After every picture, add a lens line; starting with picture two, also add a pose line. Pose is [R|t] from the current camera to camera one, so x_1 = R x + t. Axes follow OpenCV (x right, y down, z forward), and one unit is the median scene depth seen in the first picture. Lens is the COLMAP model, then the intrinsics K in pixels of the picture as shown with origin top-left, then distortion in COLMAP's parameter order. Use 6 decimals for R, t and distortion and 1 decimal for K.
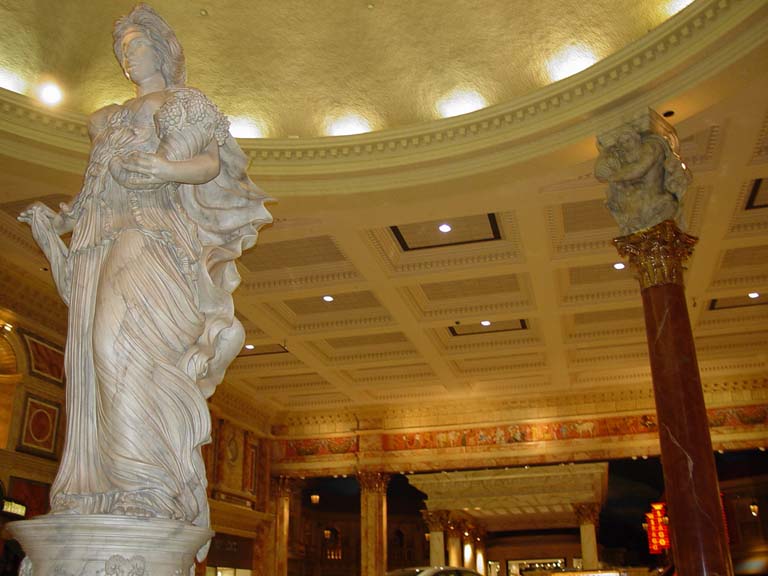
lens RADIAL K [[762.9, 0, 384.0], [0, 762.9, 288.0], [0, 0, 1]] dist [-0.176222, 0.190244]
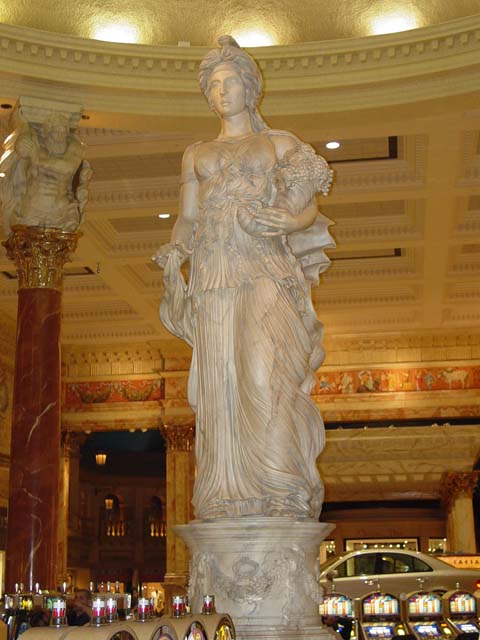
lens RADIAL K [[1106.4, 0, 240.0], [0, 1106.4, 320.0], [0, 0, 1]] dist [0.020113, -0.044446]
pose [[0.993529, 0.023118, 0.111198, -0.099682], [-0.040231, 0.987220, 0.154205, -0.048748], [-0.106212, -0.157680, 0.981762, -0.125016]]
